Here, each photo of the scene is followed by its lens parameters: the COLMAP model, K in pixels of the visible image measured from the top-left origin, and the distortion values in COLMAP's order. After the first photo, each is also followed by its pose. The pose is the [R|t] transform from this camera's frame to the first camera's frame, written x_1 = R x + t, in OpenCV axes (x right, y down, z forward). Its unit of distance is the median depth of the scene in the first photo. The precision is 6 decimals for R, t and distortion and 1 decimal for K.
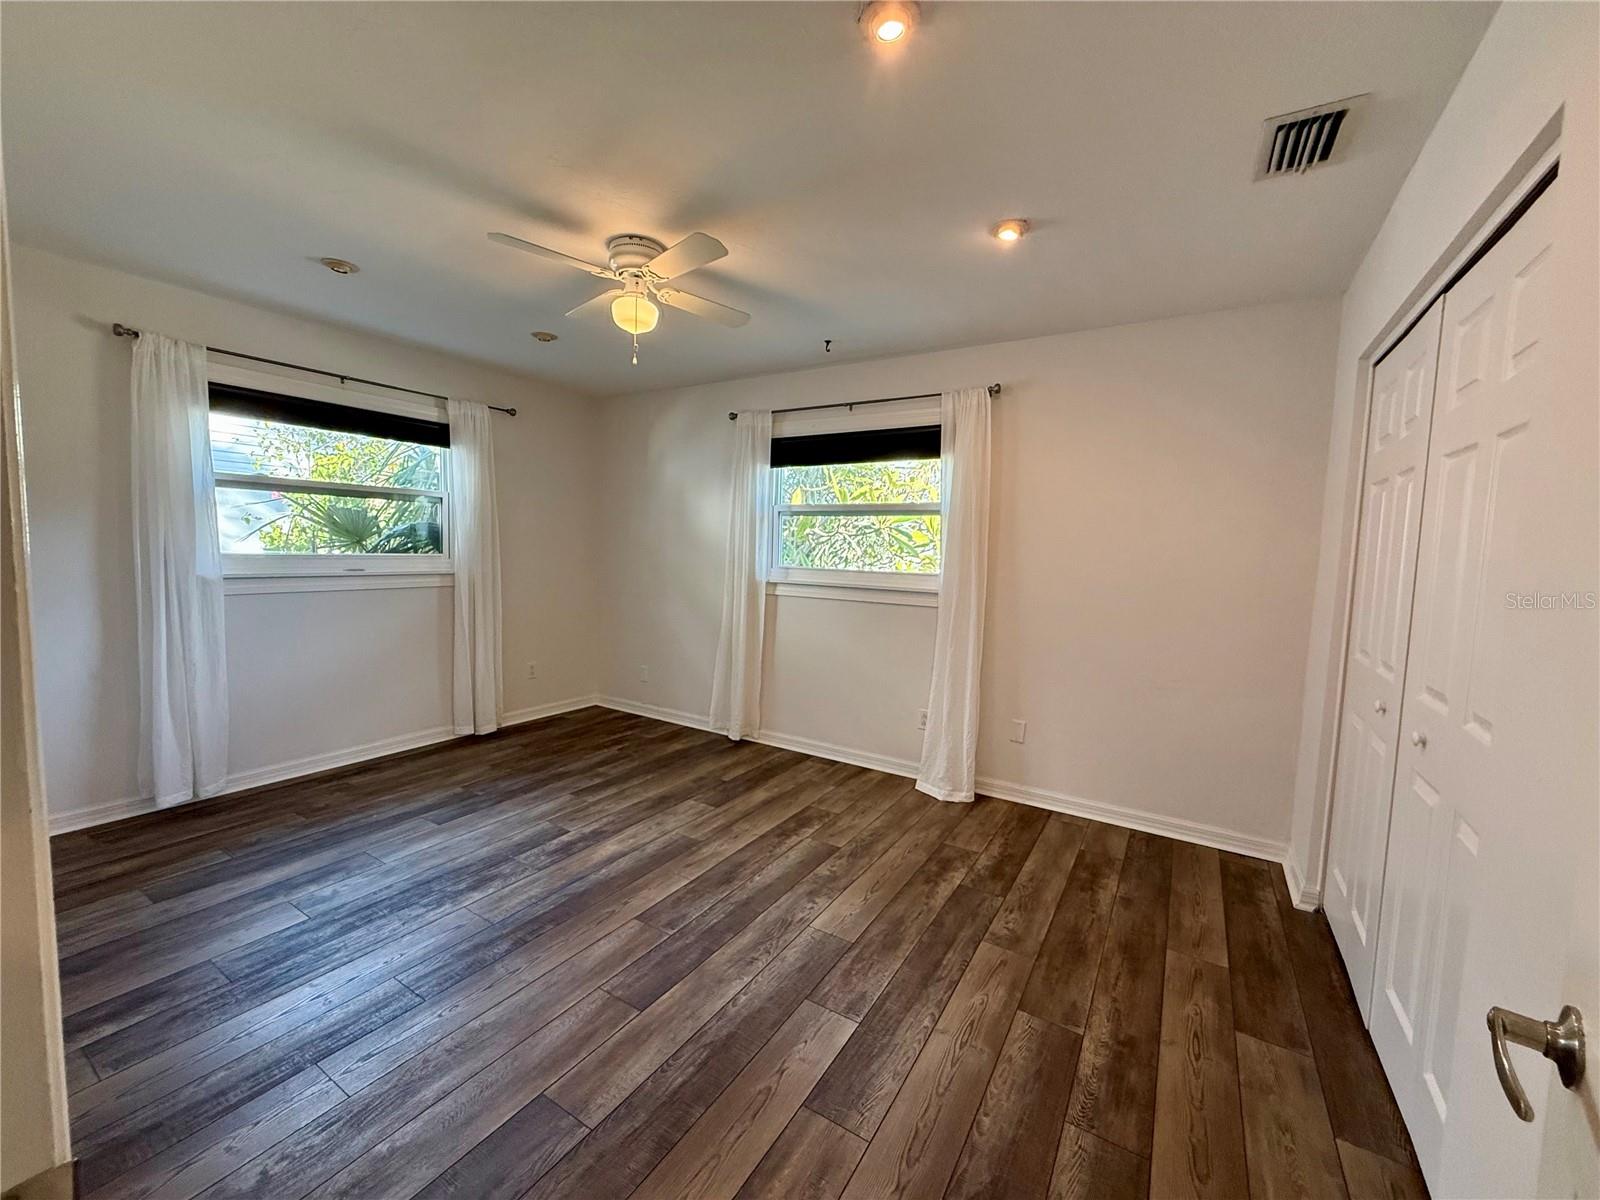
lens RADIAL K [[637.2, 0, 795.1], [0, 637.2, 601.2], [0, 0, 1]] dist [-0.000128, -0.000301]
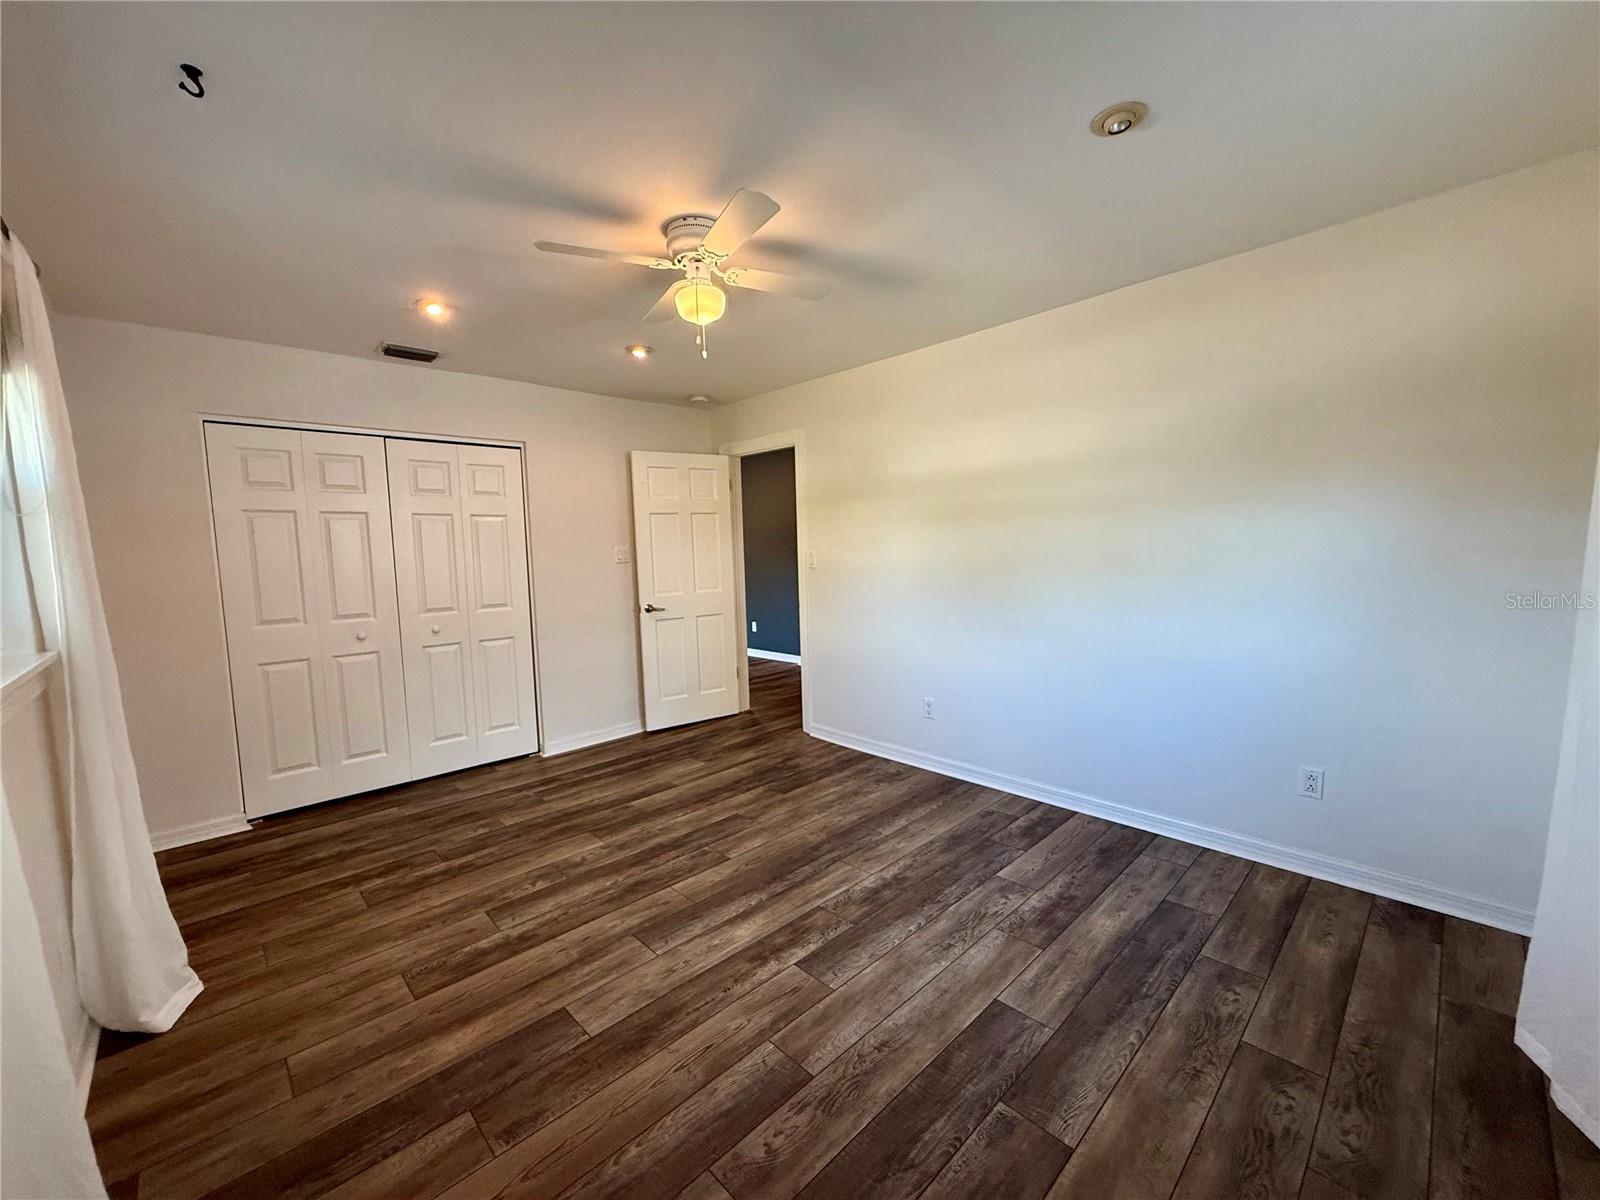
lens RADIAL K [[637.2, 0, 795.1], [0, 637.2, 601.2], [0, 0, 1]] dist [-0.000128, -0.000301]
pose [[-0.968879, -0.022642, 0.246497, -0.581446], [0.021103, 0.984627, 0.173390, -0.175506], [-0.246634, 0.173196, -0.953507, 1.802189]]
